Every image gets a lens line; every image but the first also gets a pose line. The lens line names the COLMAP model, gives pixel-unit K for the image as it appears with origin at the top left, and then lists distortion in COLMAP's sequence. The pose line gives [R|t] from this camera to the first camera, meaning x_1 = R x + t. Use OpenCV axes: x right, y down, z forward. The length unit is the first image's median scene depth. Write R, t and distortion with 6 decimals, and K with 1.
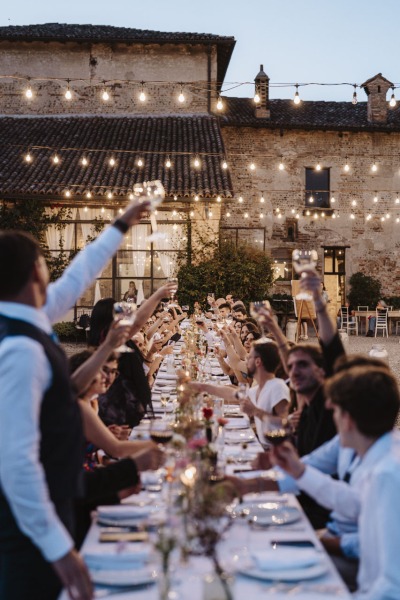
lens RADIAL K [[839.2, 0, 200.0], [0, 839.2, 300.0], [0, 0, 1]] dist [-0.115289, 0.938717]
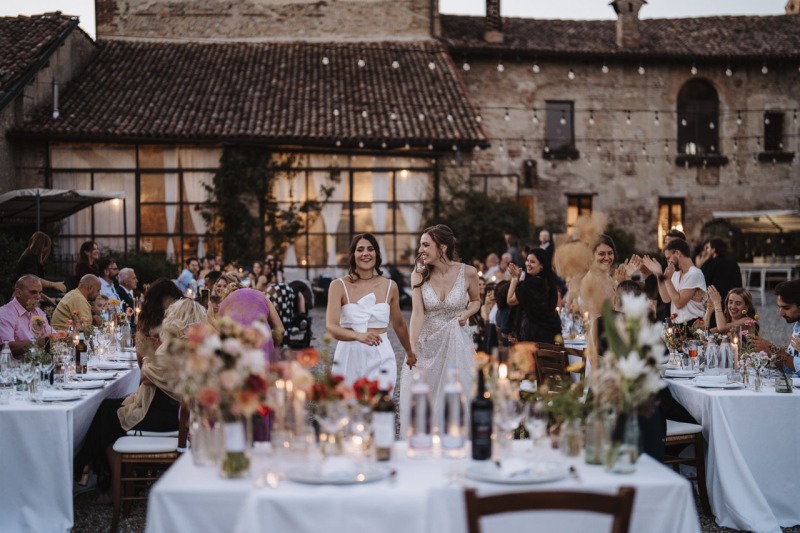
lens RADIAL K [[1150.9, 0, 367.9], [0, 1150.9, 293.5], [0, 0, 1]] dist [0.006539, 0.175185]
pose [[0.998784, -0.011025, 0.048061, -0.144073], [0.009636, 0.999532, 0.029036, 0.002059], [-0.048359, -0.028537, 0.998422, -0.212572]]
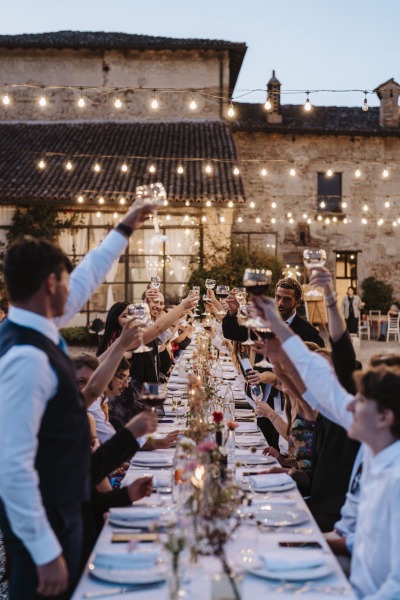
lens RADIAL K [[839.2, 0, 200.0], [0, 839.2, 300.0], [0, 0, 1]] dist [-0.115289, 0.938717]
pose [[0.999887, -0.000314, -0.015013, 0.000641], [0.000238, 0.999987, -0.005049, -0.000425], [0.015014, 0.005045, 0.999875, -0.004062]]
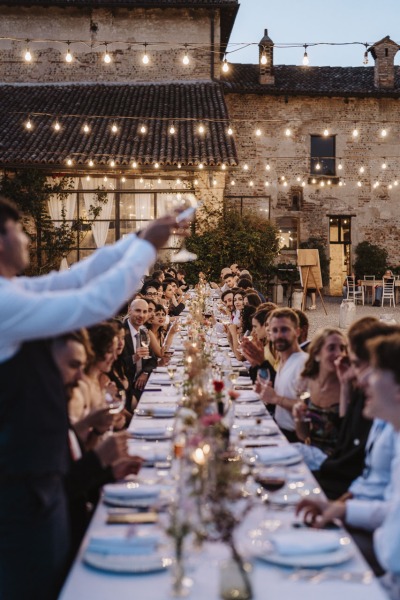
lens RADIAL K [[839.2, 0, 200.0], [0, 839.2, 300.0], [0, 0, 1]] dist [-0.115289, 0.938717]
pose [[0.999975, -0.005846, -0.003993, -0.001690], [0.005981, 0.999376, 0.034803, 0.000909], [0.003787, -0.034826, 0.999386, 0.011648]]
